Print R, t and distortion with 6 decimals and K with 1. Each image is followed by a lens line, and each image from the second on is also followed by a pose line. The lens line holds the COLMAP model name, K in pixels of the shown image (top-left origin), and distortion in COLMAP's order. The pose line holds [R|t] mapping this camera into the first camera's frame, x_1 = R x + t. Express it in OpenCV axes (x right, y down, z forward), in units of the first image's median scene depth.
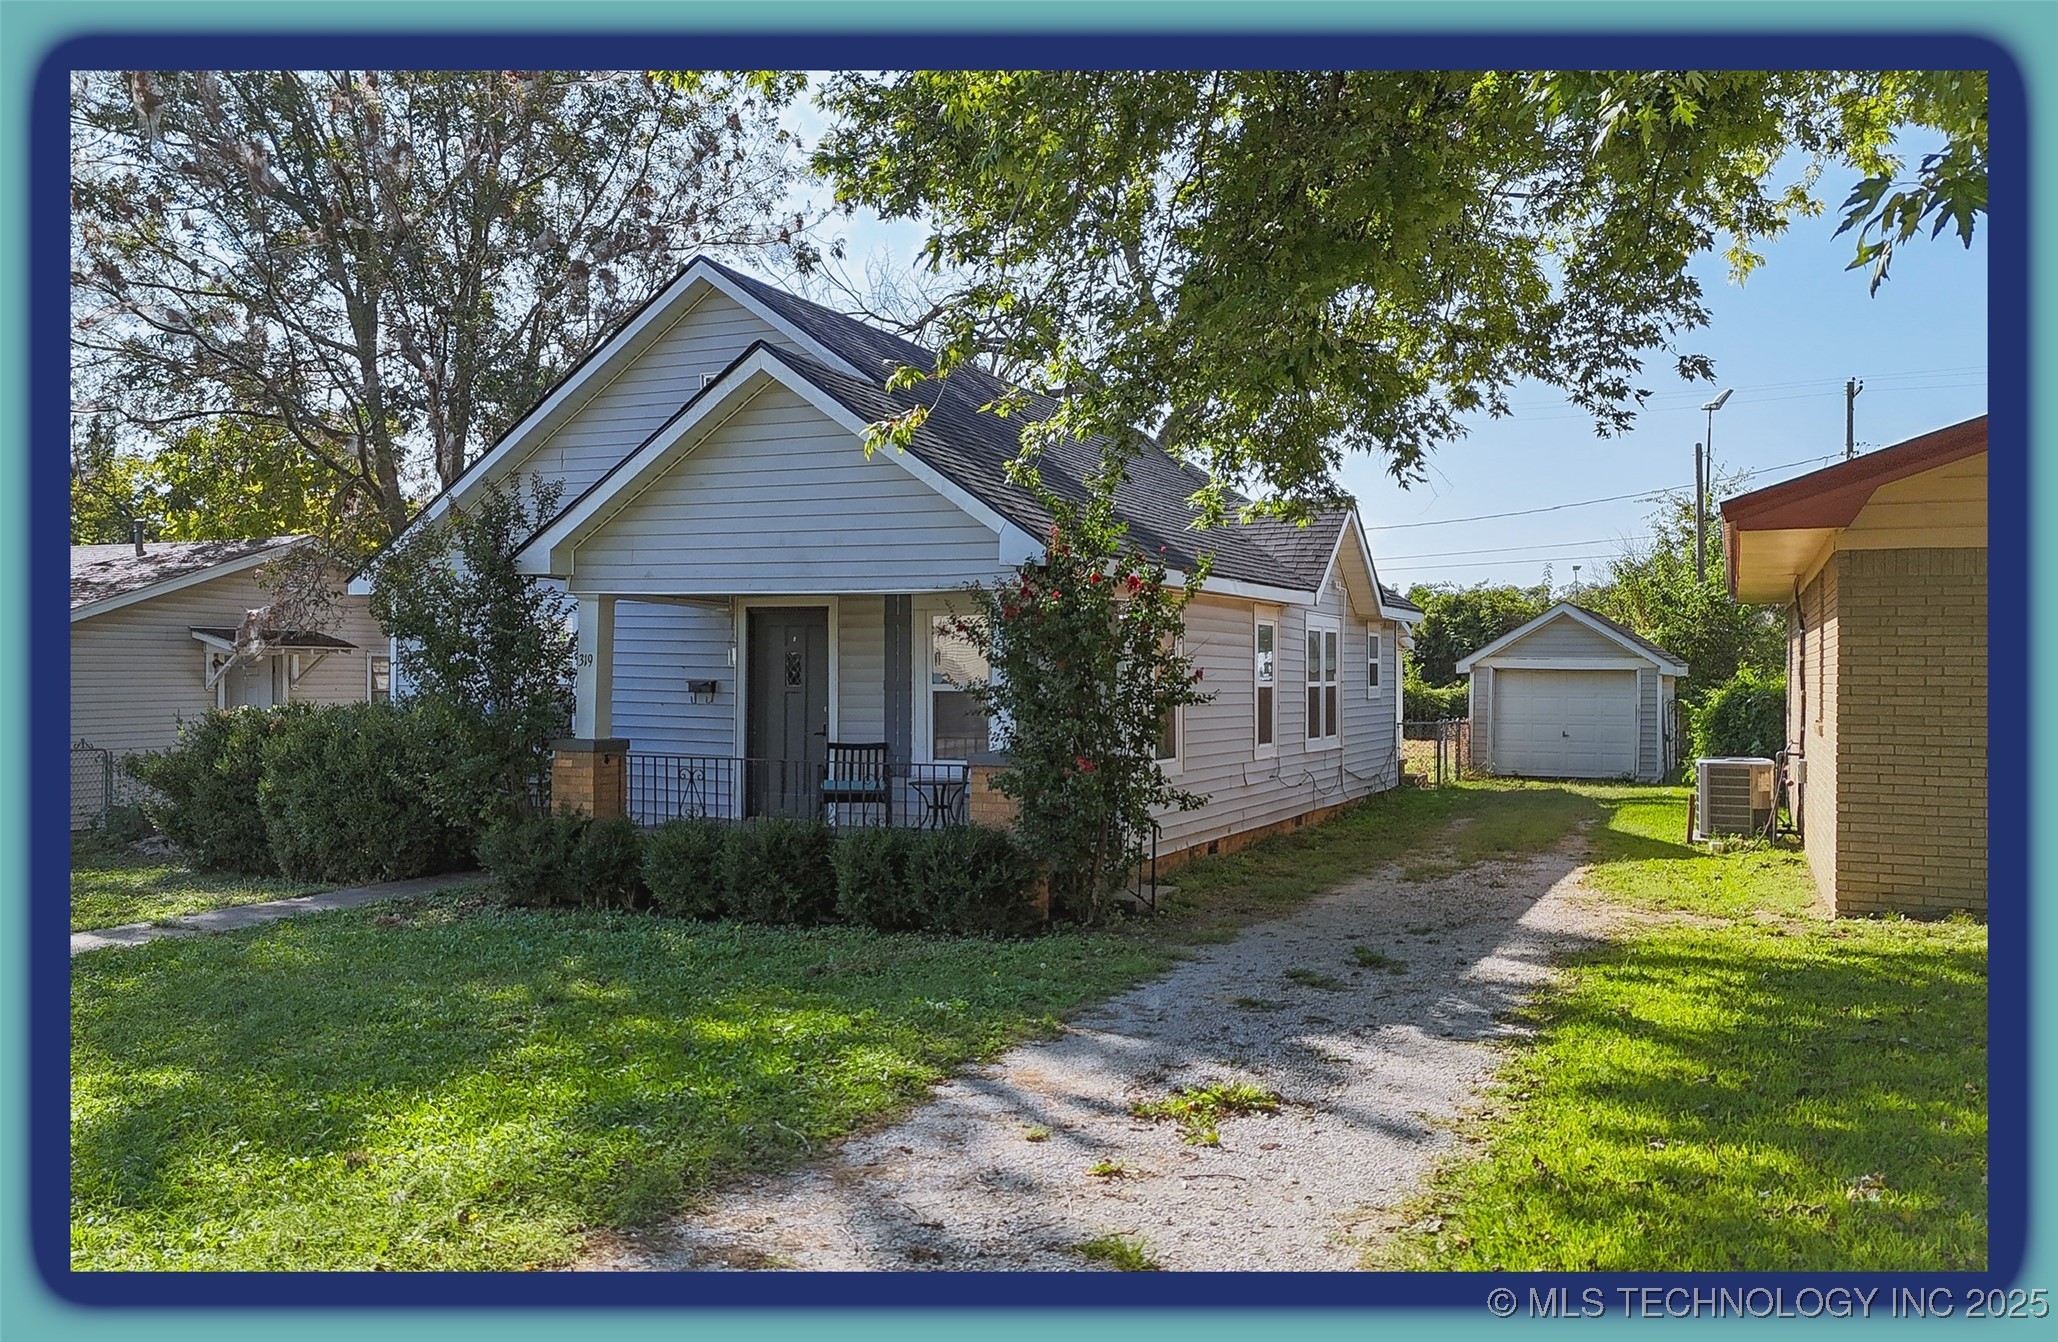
lens RADIAL K [[1517.5, 0, 1029.0], [0, 1517.5, 671.0], [0, 0, 1]] dist [0.043718, -0.000617]
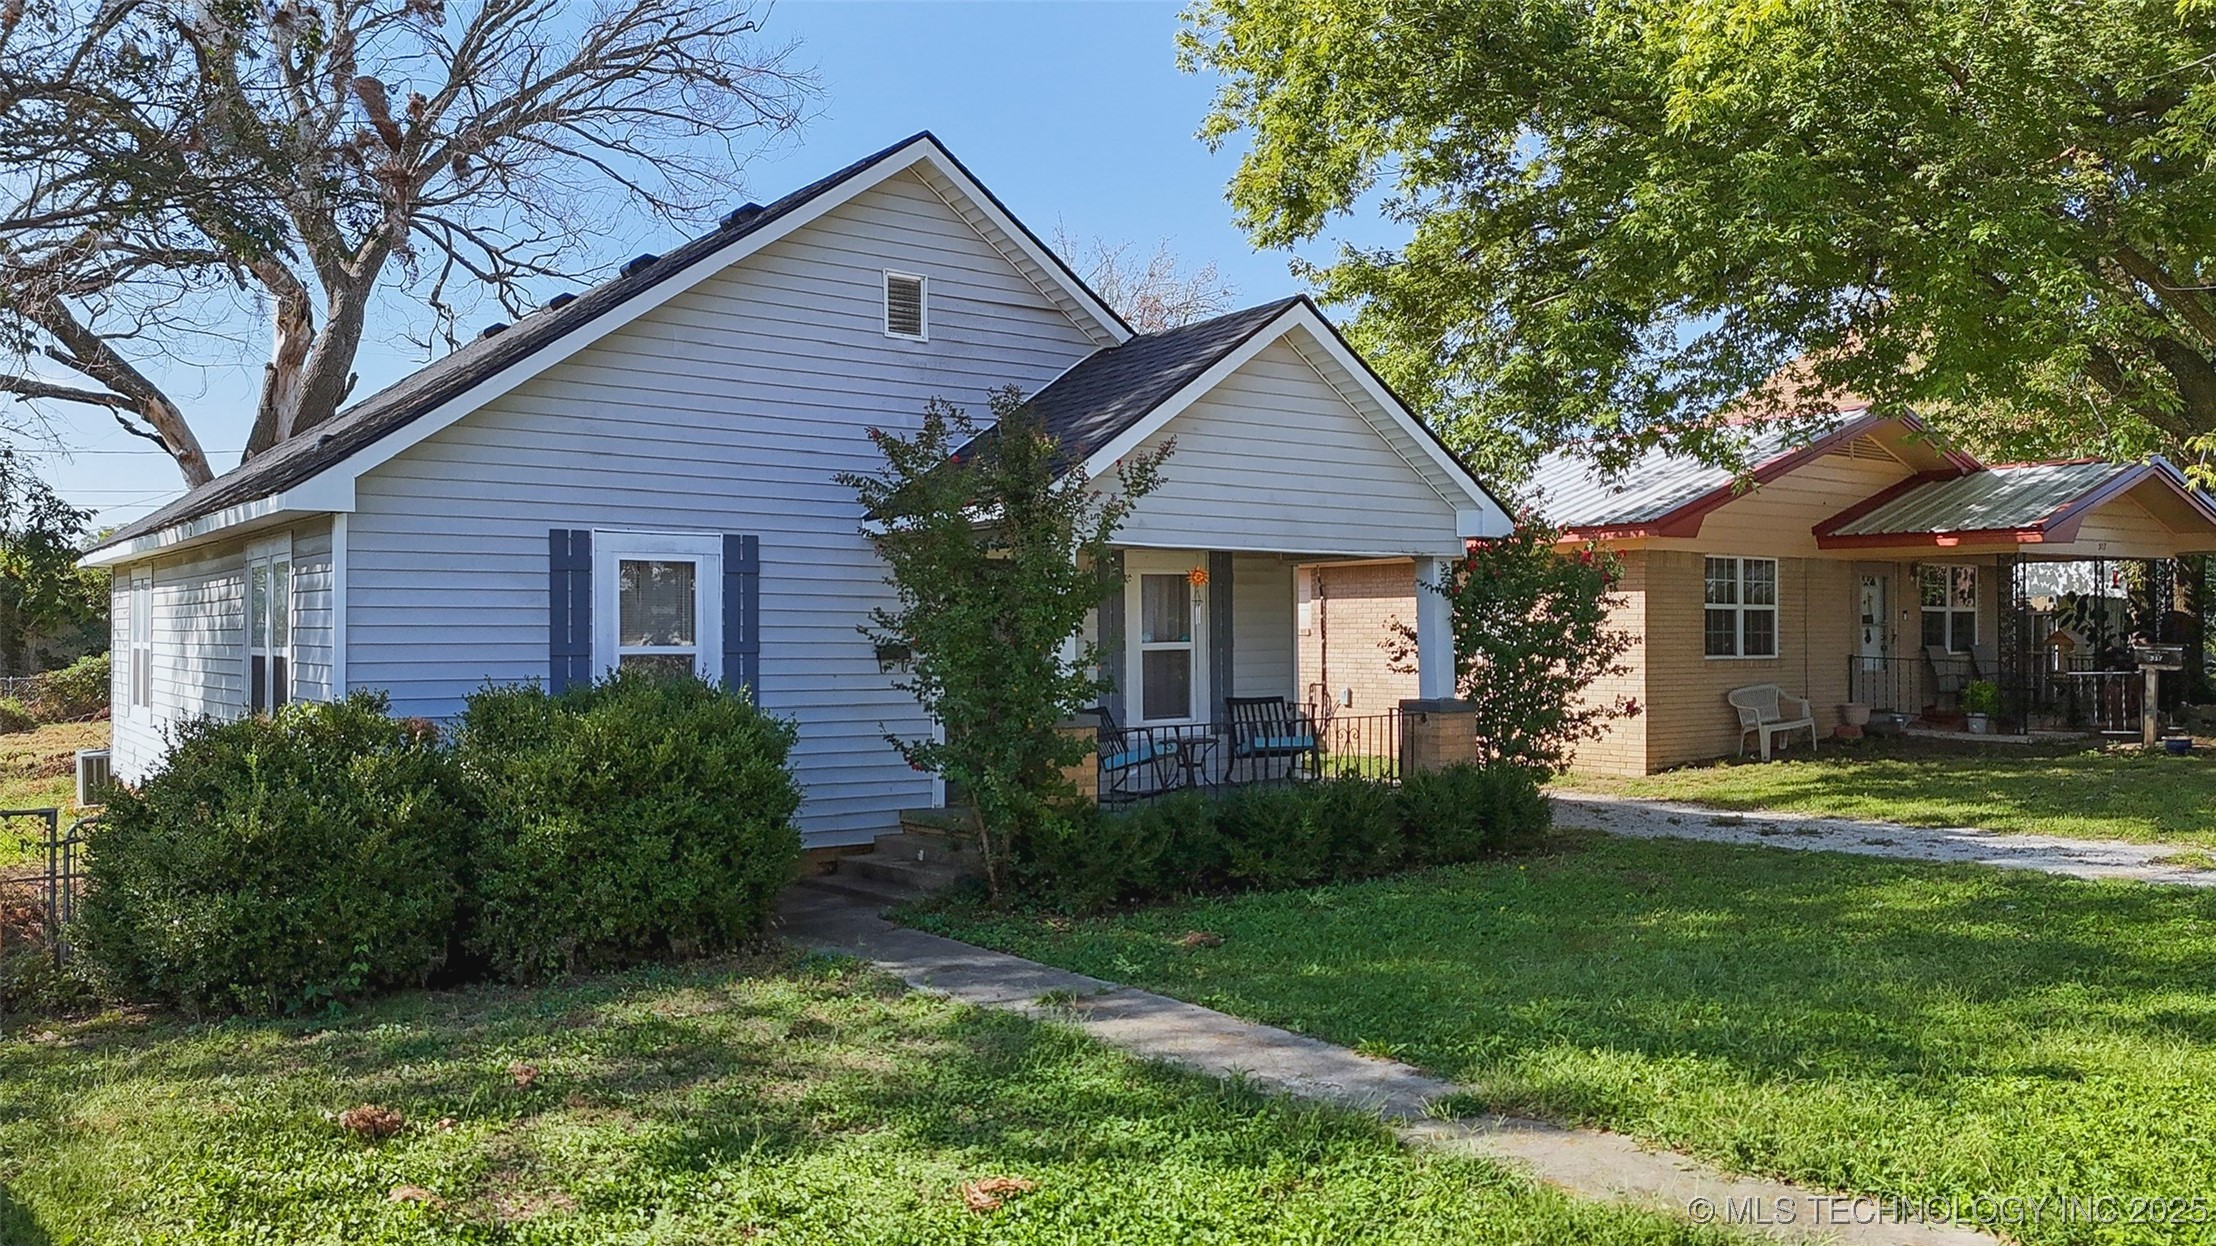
lens RADIAL K [[1703.4, 0, 1108.0], [0, 1703.4, 623.0], [0, 0, 1]] dist [0.045678, -0.000186]
pose [[0.456479, -0.002978, 0.889729, -1.159935], [0.011278, 0.999933, -0.002439, -0.002355], [-0.889663, 0.011148, 0.456483, 0.570502]]
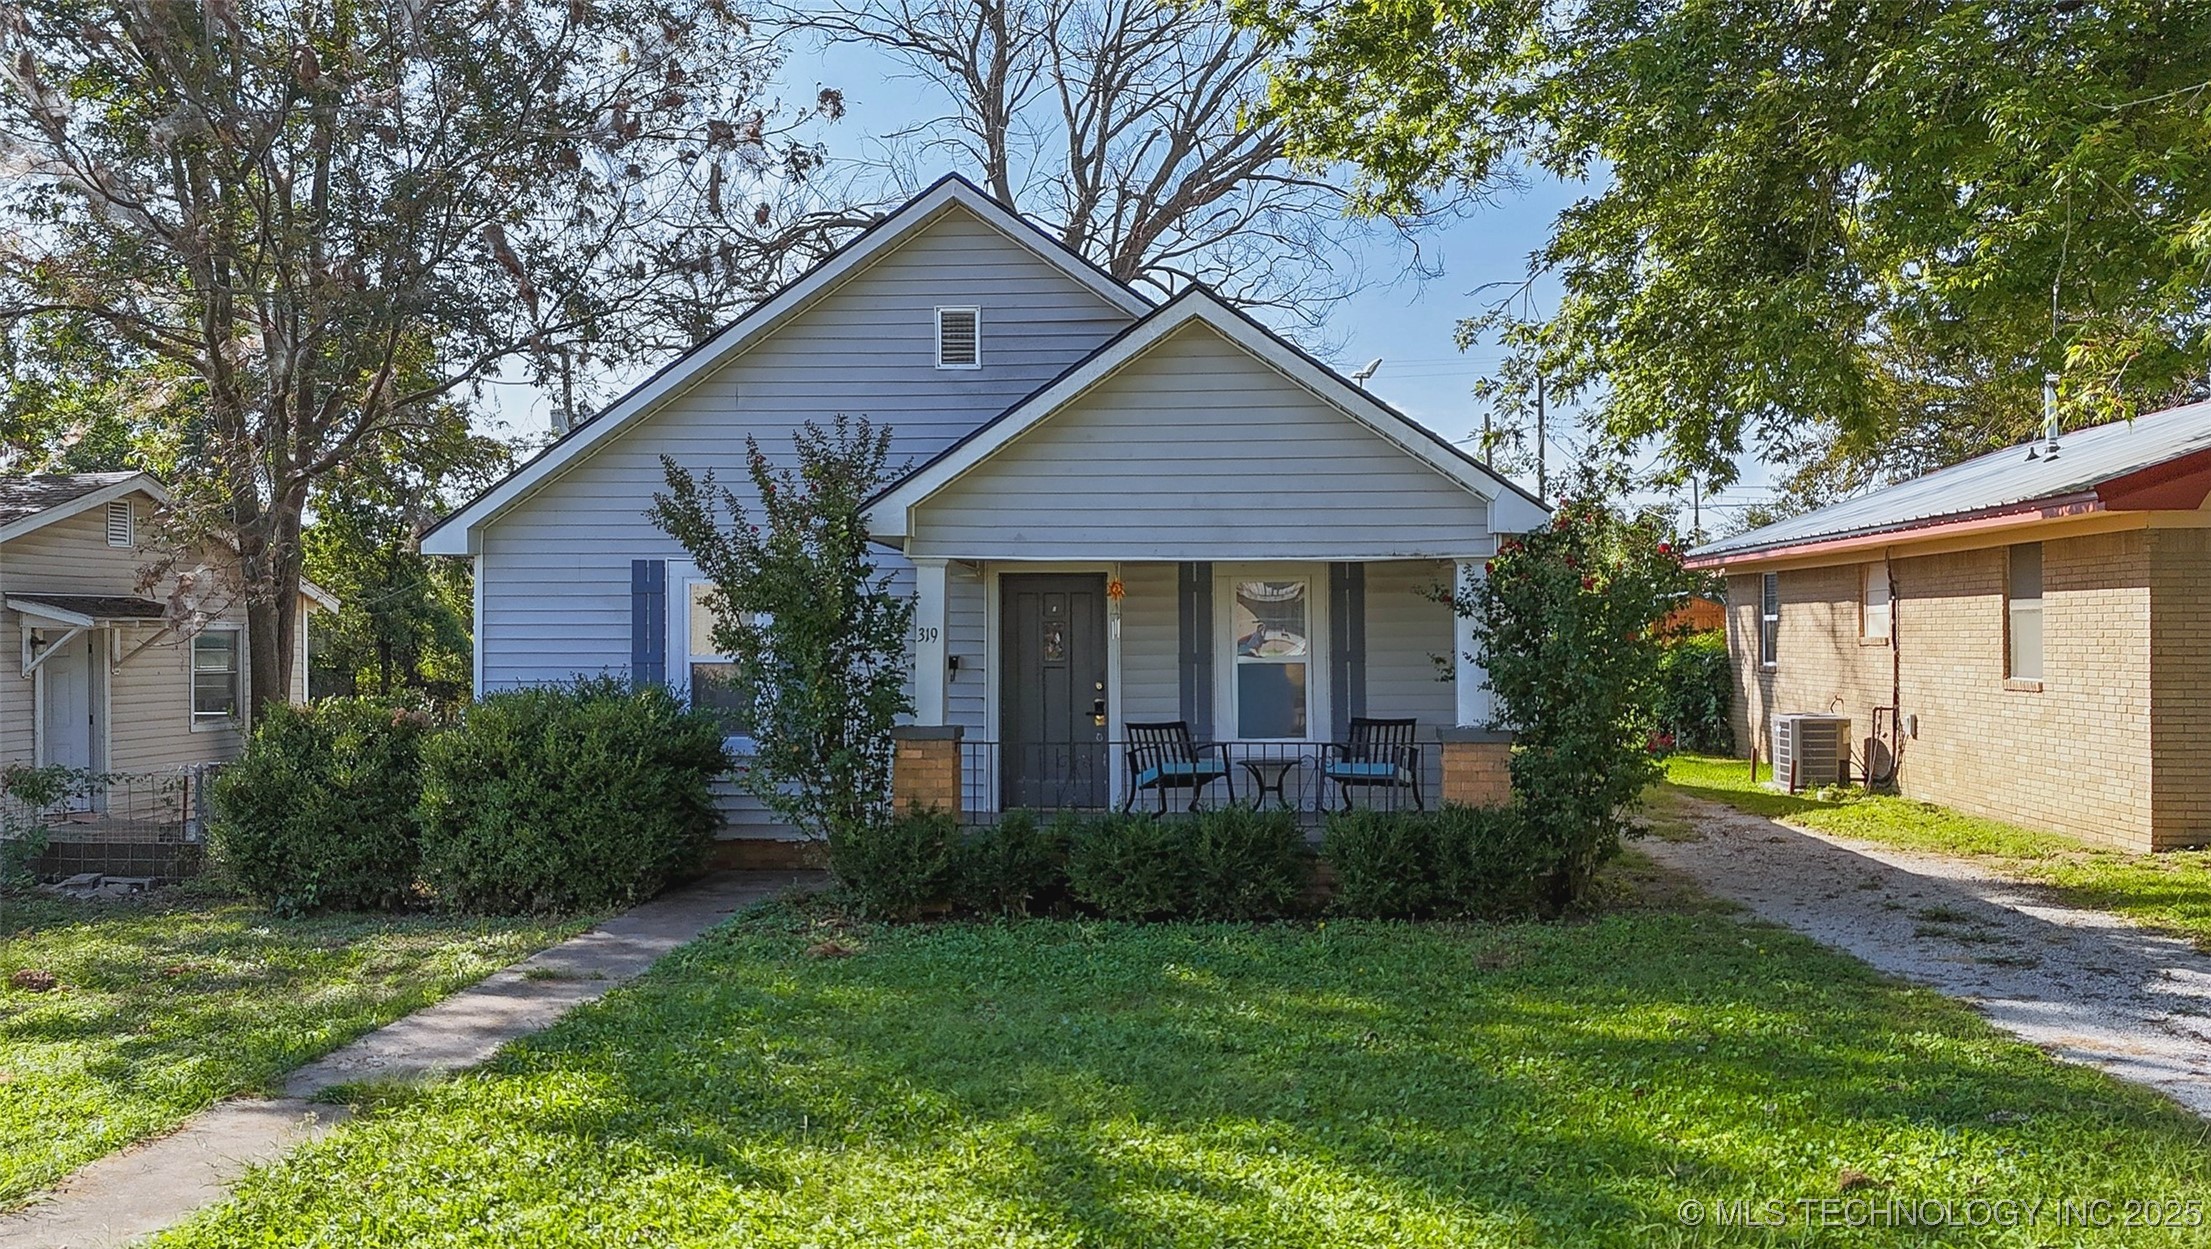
lens RADIAL K [[1699.5, 0, 1105.5], [0, 1699.5, 624.5], [0, 0, 1]] dist [0.045678, -0.000186]
pose [[0.937550, -0.007634, 0.347767, -0.552334], [0.009570, 0.999947, -0.003850, -0.008575], [-0.347719, 0.006937, 0.937573, 0.058844]]
